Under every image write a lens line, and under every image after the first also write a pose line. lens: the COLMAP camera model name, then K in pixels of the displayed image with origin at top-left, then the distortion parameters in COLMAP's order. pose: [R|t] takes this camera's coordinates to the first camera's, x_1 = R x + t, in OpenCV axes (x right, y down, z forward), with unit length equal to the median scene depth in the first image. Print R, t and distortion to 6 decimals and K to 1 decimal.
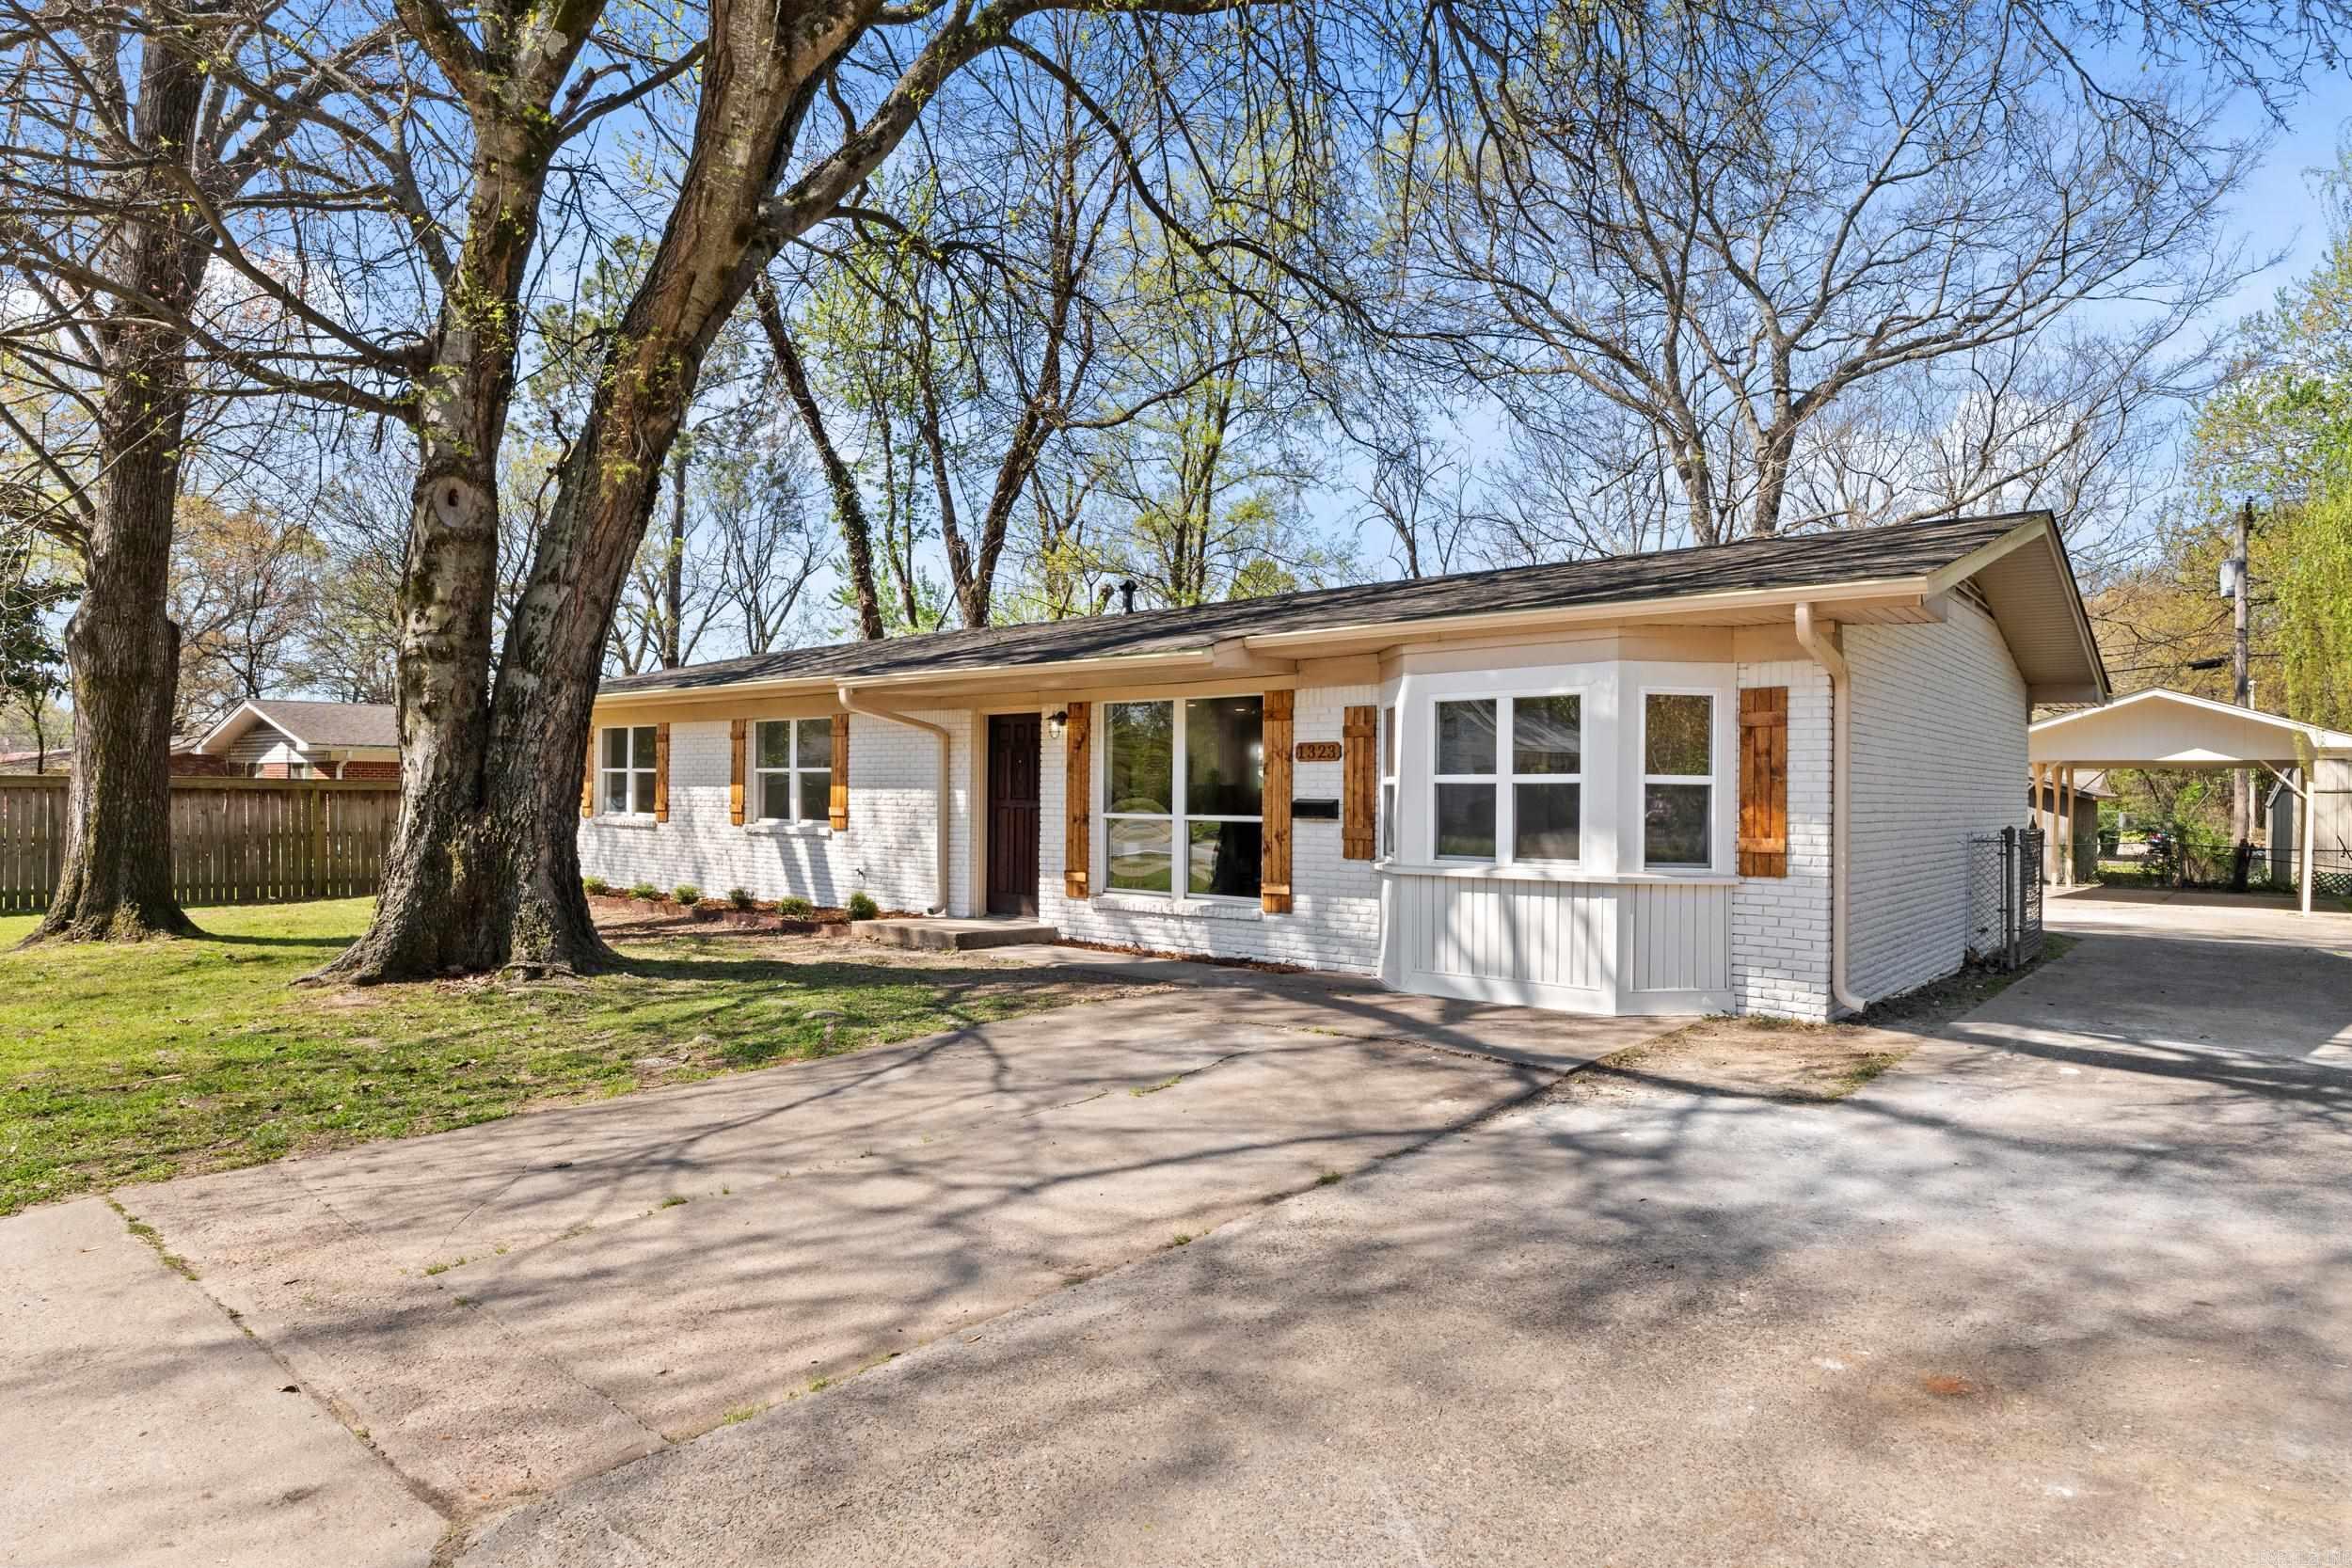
lens RADIAL K [[1317.9, 0, 1167.5], [0, 1317.9, 784.4], [0, 0, 1]] dist [-0.009375, -0.000379]
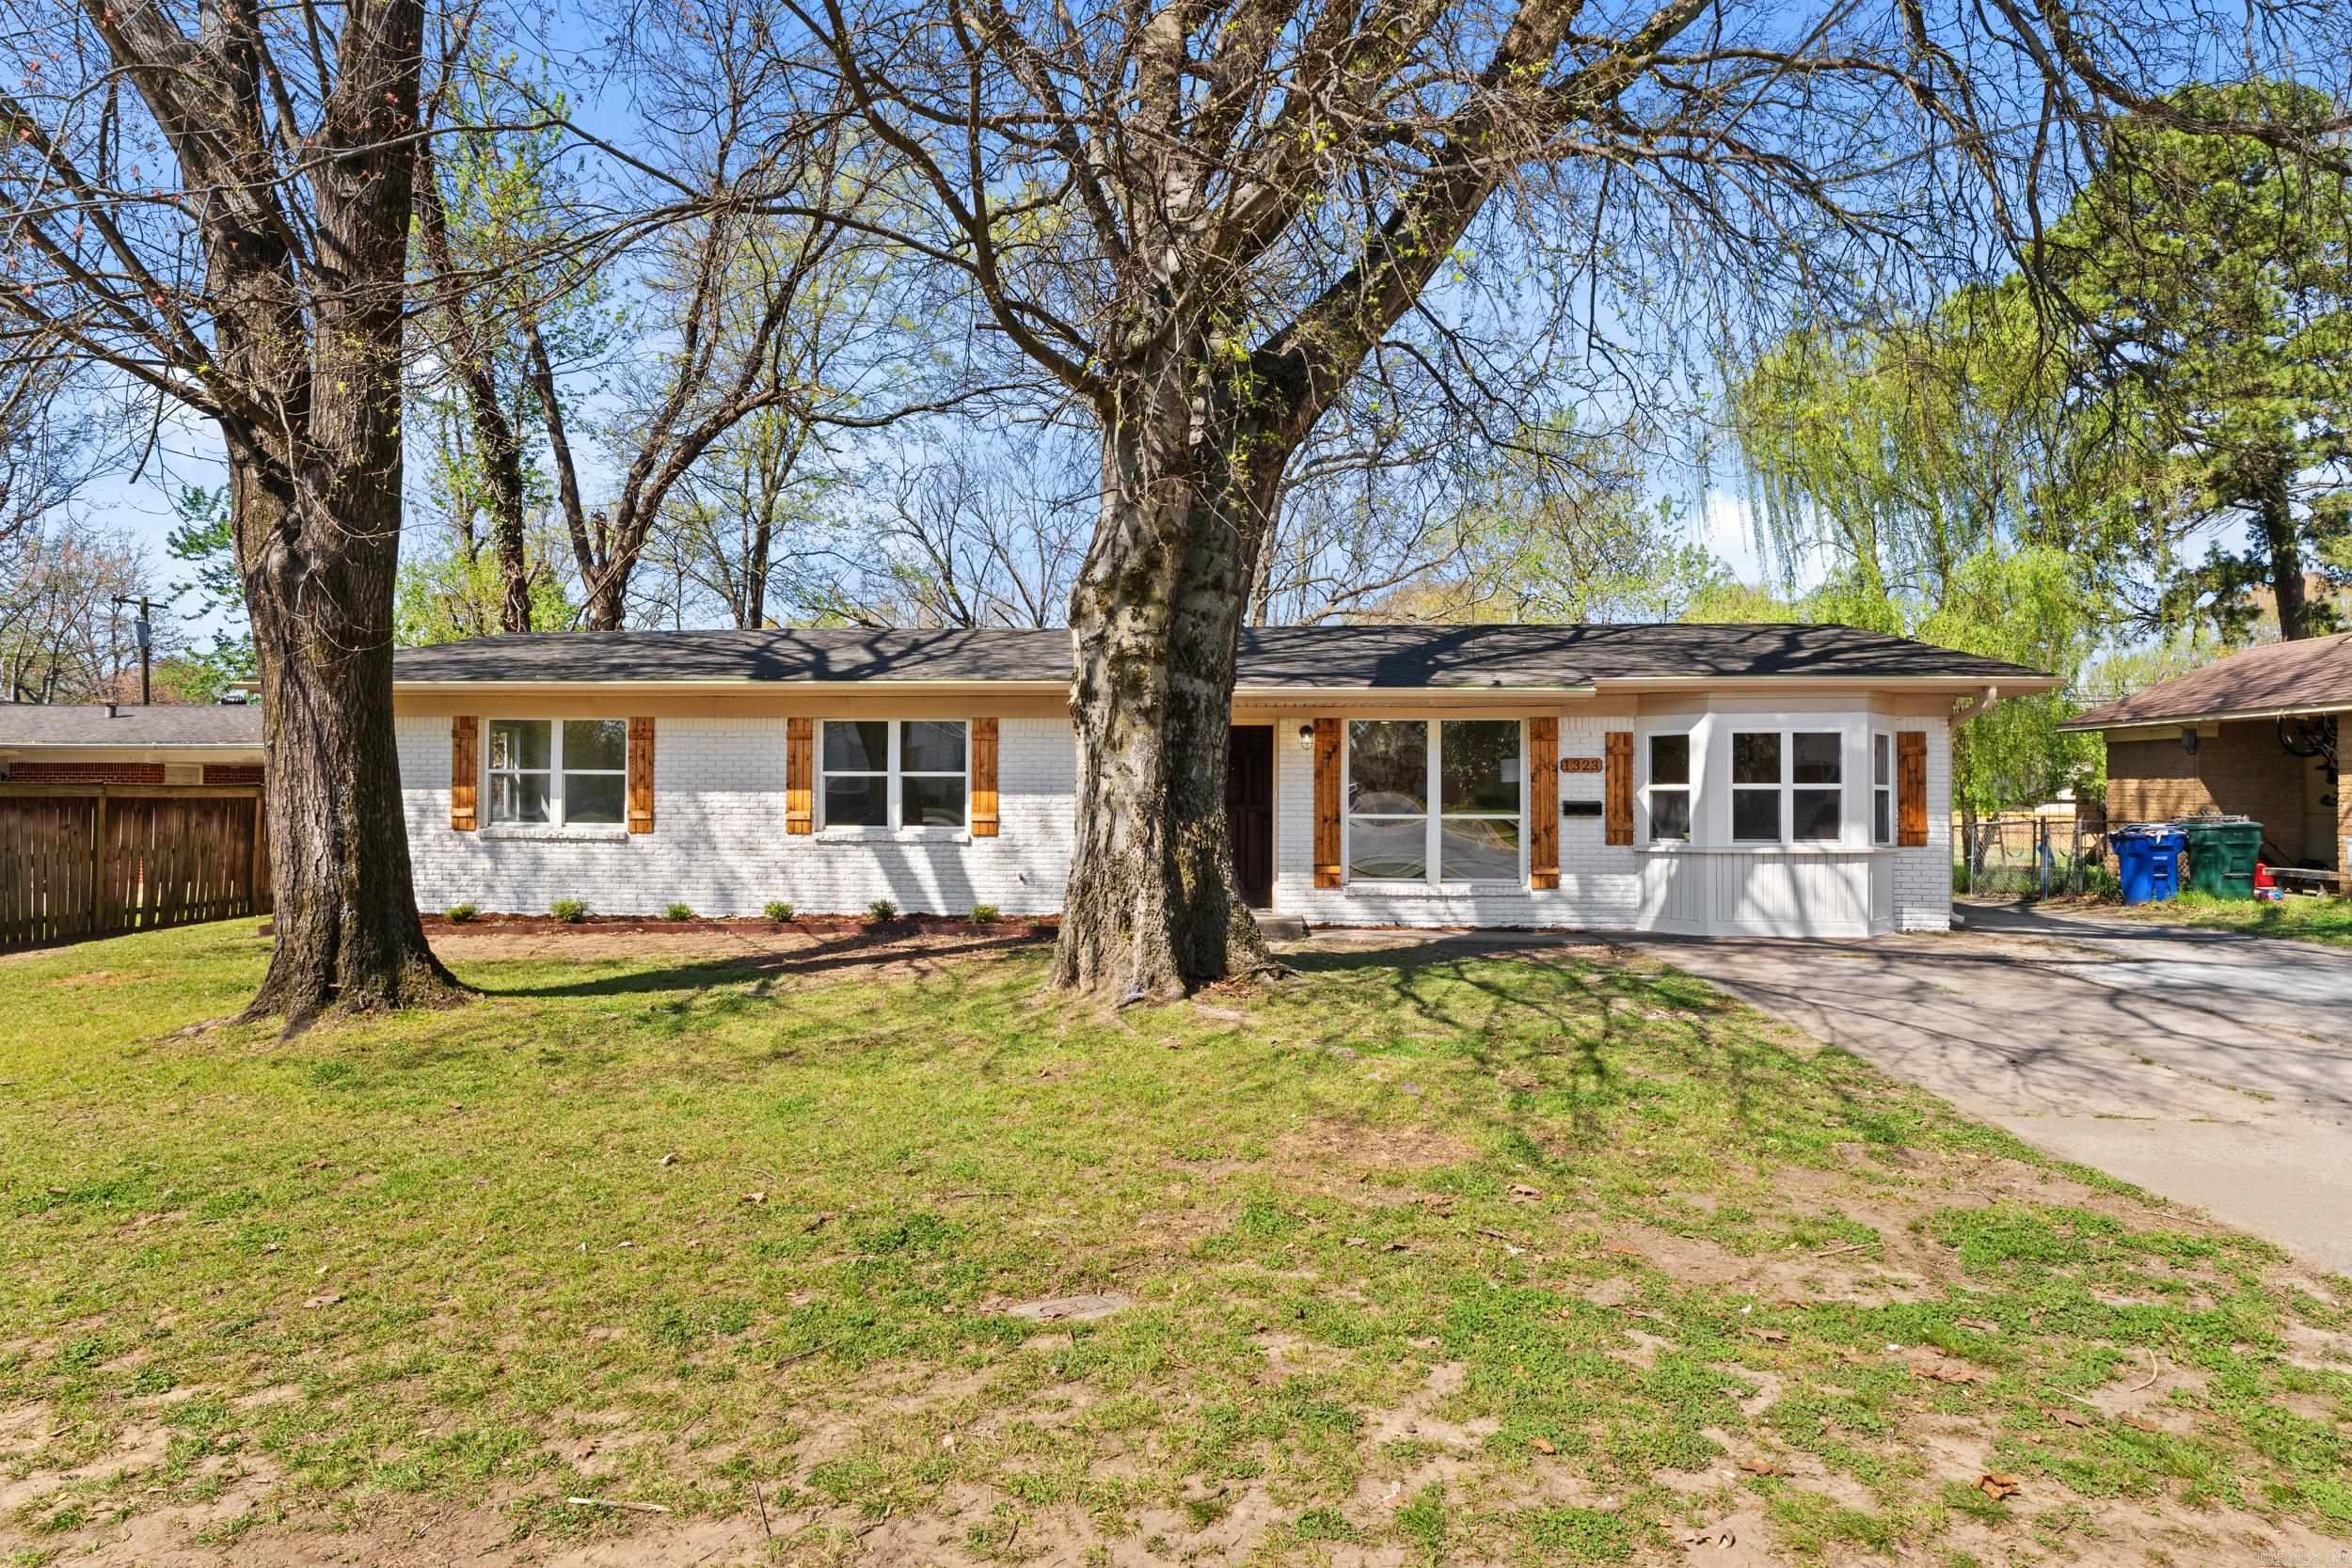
lens RADIAL K [[1317.9, 0, 1165.4], [0, 1317.9, 801.9], [0, 0, 1]] dist [-0.009375, -0.000379]
pose [[0.799598, -0.005316, 0.600512, -1.011741], [-0.001157, 0.999945, 0.010392, -0.001446], [-0.600535, -0.009004, 0.799548, 0.194630]]
